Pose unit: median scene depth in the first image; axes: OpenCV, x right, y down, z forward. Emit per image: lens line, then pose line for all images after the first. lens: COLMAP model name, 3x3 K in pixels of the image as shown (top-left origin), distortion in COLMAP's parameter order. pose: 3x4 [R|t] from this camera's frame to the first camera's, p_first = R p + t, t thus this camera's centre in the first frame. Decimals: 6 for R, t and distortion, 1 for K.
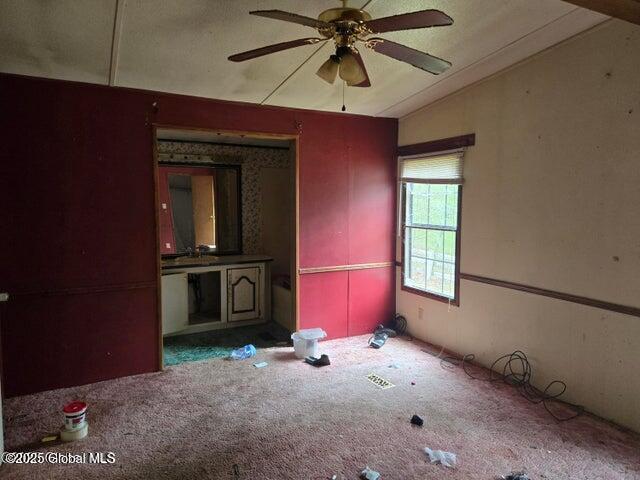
lens RADIAL K [[436.7, 0, 318.1], [0, 436.7, 244.7], [0, 0, 1]] dist [0.040788, -0.007158]
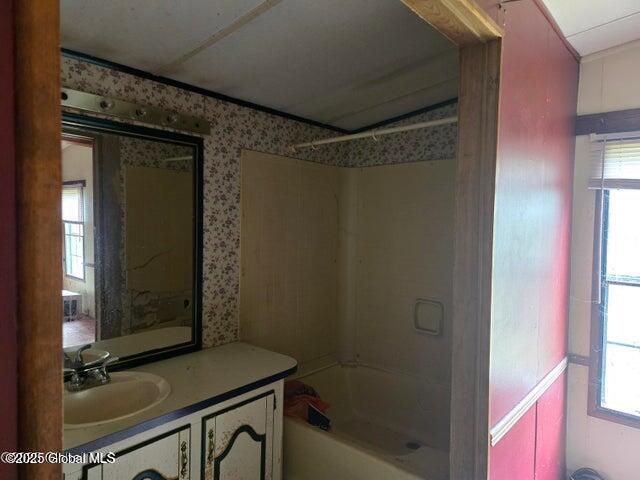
lens RADIAL K [[436.7, 0, 320.6], [0, 436.7, 238.5], [0, 0, 1]] dist [0.040788, -0.007158]
pose [[0.932190, -0.004755, 0.361938, -0.255683], [0.024256, 0.998487, -0.049356, -0.070674], [-0.361155, 0.054788, 0.930895, 0.650907]]
